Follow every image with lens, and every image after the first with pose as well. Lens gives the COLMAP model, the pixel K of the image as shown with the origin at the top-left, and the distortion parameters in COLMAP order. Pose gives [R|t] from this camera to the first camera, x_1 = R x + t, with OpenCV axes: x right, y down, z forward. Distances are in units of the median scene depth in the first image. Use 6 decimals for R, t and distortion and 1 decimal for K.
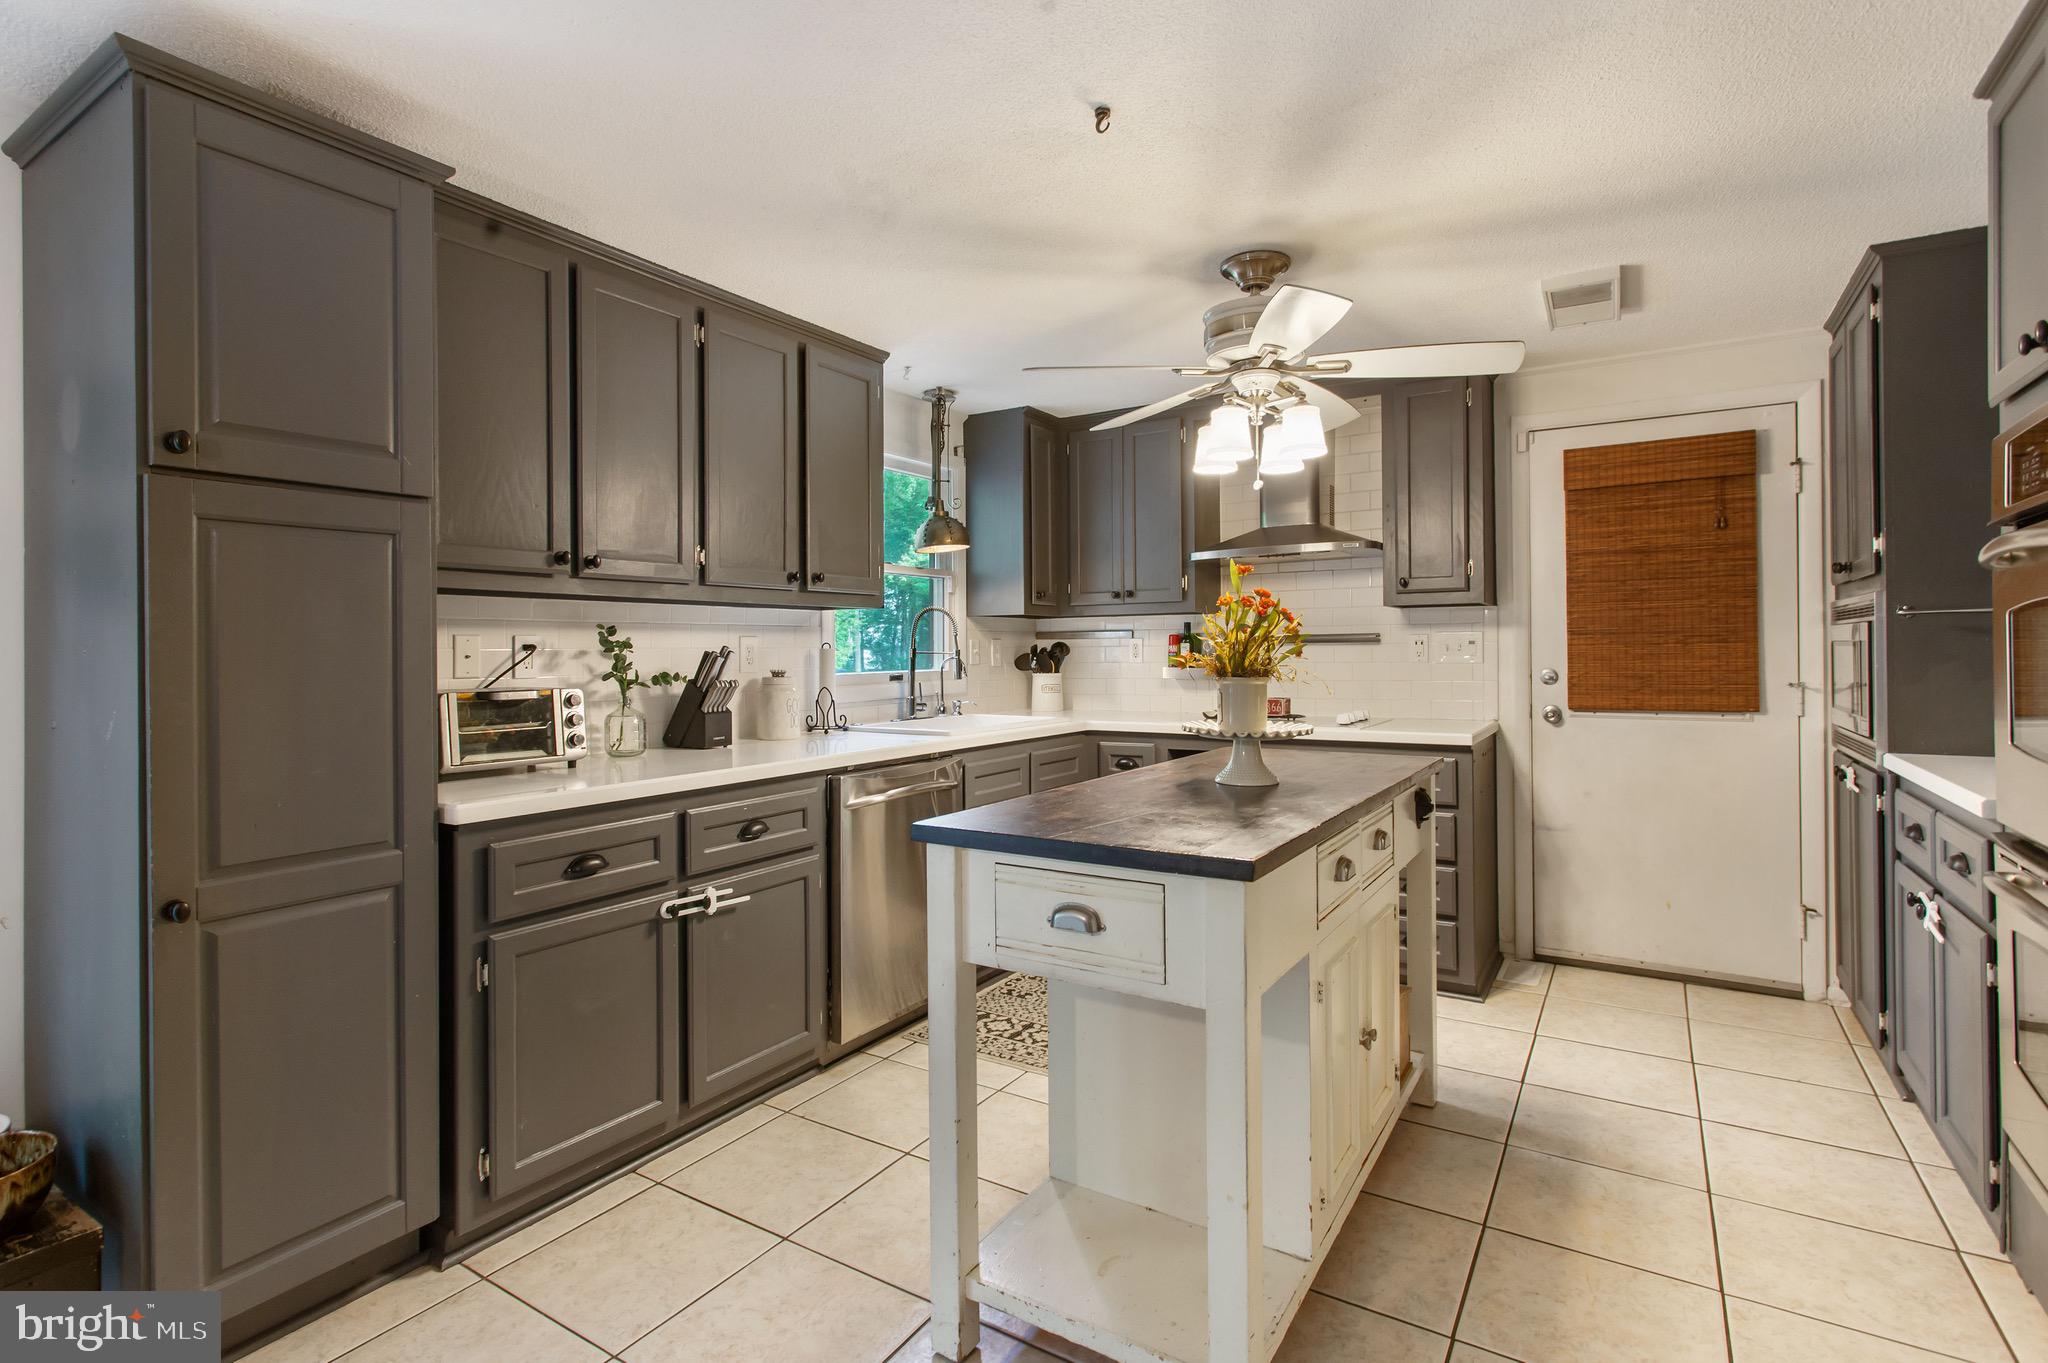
lens RADIAL K [[979.4, 0, 1027.6], [0, 979.4, 625.3], [0, 0, 1]] dist [-0.000808, 0.000314]
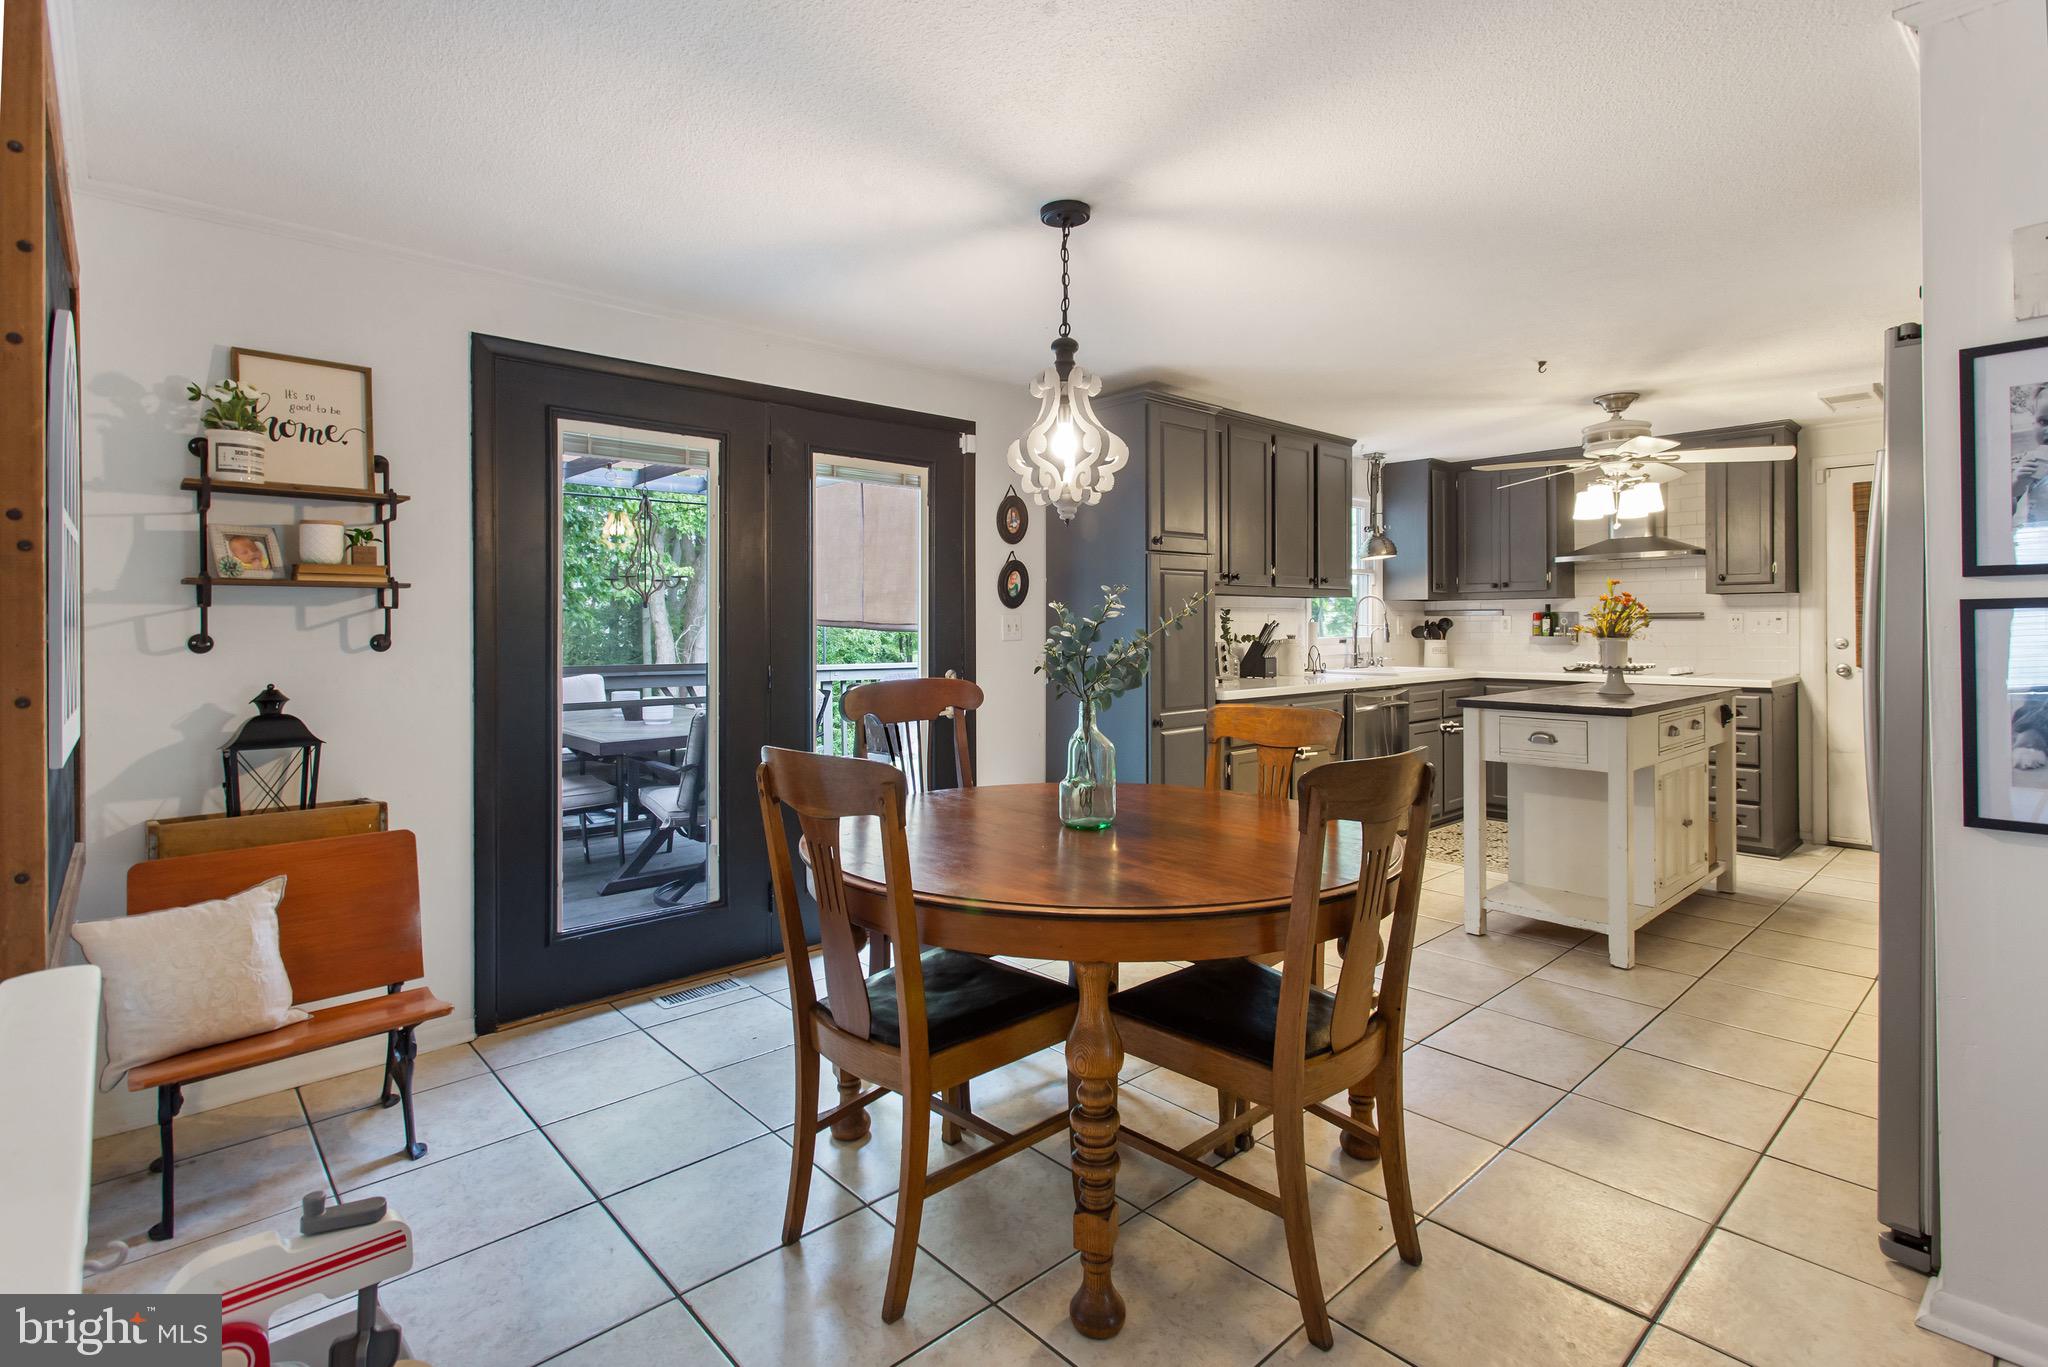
lens RADIAL K [[995.2, 0, 1031.9], [0, 995.2, 611.8], [0, 0, 1]] dist [0.008257, 0.000721]
pose [[0.966465, 0.000434, -0.256800, -0.228035], [0.002901, 0.999916, 0.012608, -0.015100], [0.256784, -0.012930, 0.966382, -0.708418]]
